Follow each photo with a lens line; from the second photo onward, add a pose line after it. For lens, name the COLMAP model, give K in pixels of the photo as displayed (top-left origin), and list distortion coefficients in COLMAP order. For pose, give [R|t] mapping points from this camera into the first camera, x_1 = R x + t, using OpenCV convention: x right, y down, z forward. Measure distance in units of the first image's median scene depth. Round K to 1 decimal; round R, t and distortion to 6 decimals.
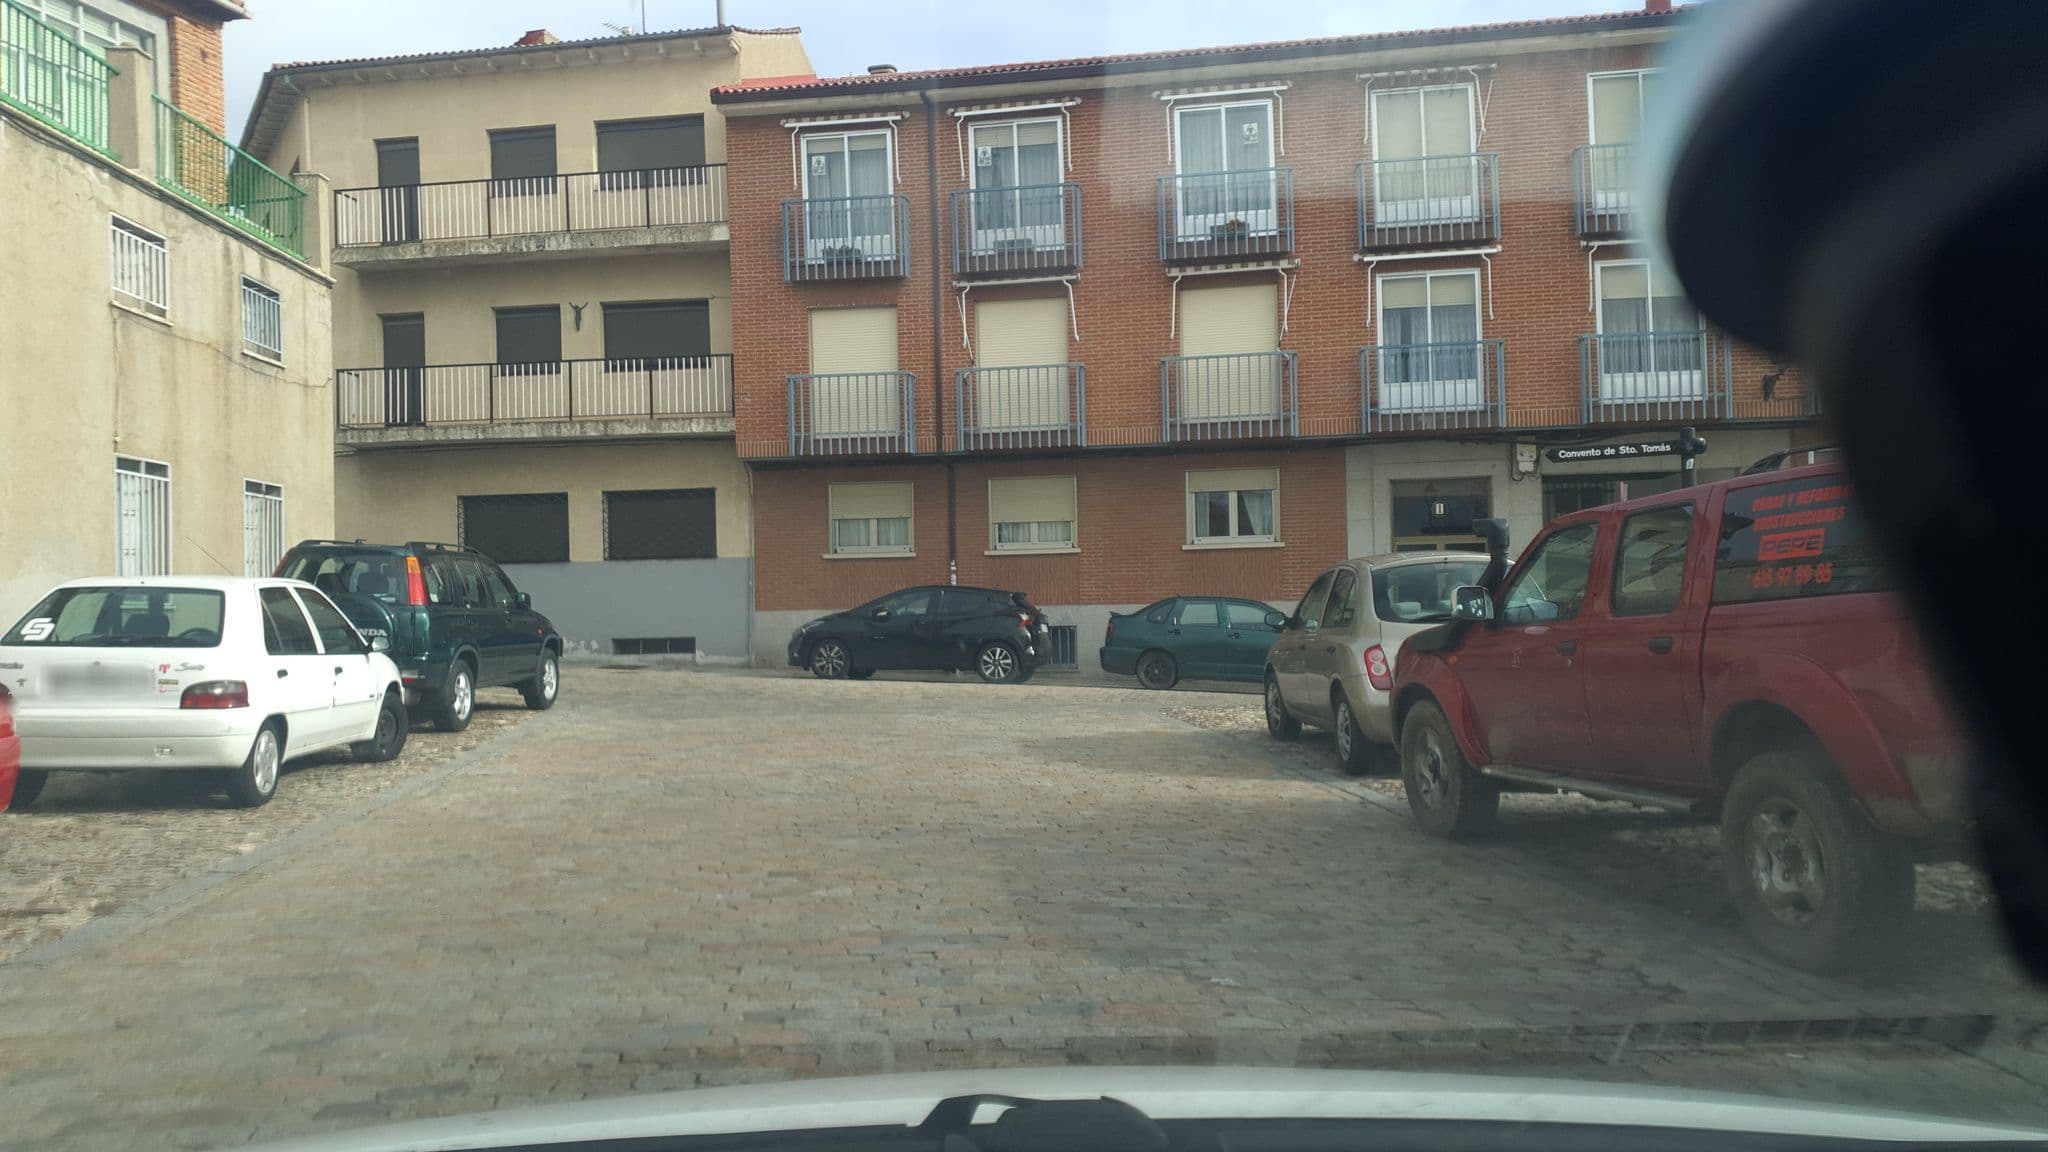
lens RADIAL K [[1566.2, 0, 1024.0], [0, 1566.2, 576.0], [0, 0, 1]] dist [0.000443, -0.000005]
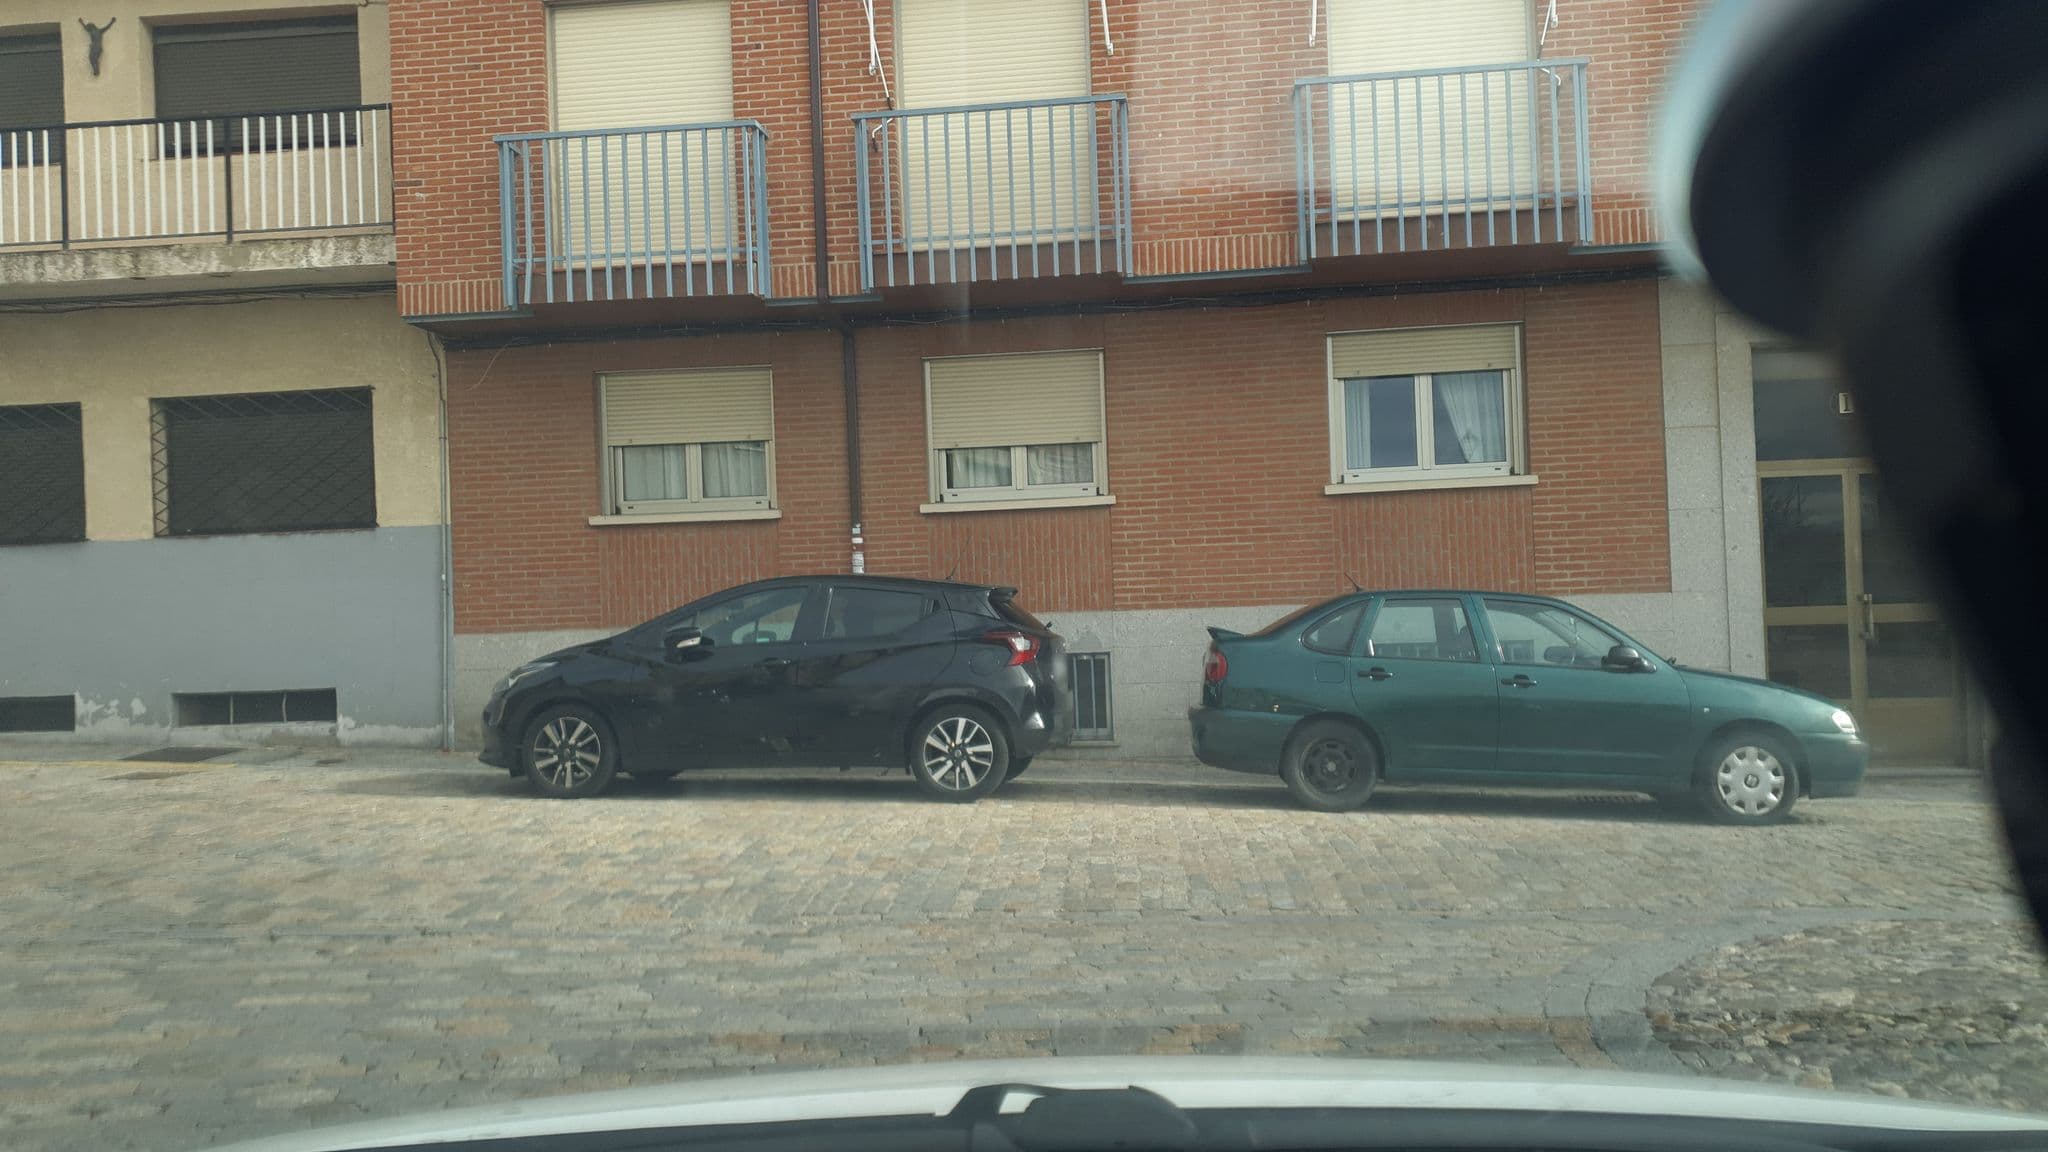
lens RADIAL K [[1507.8, 0, 1065.1], [0, 1507.8, 574.3], [0, 0, 1]] dist [-0.001602, -0.117465]
pose [[0.996518, -0.017248, 0.081575, -0.018964], [0.016846, 0.999842, 0.005615, 0.004255], [-0.081659, -0.004221, 0.996651, 0.525841]]
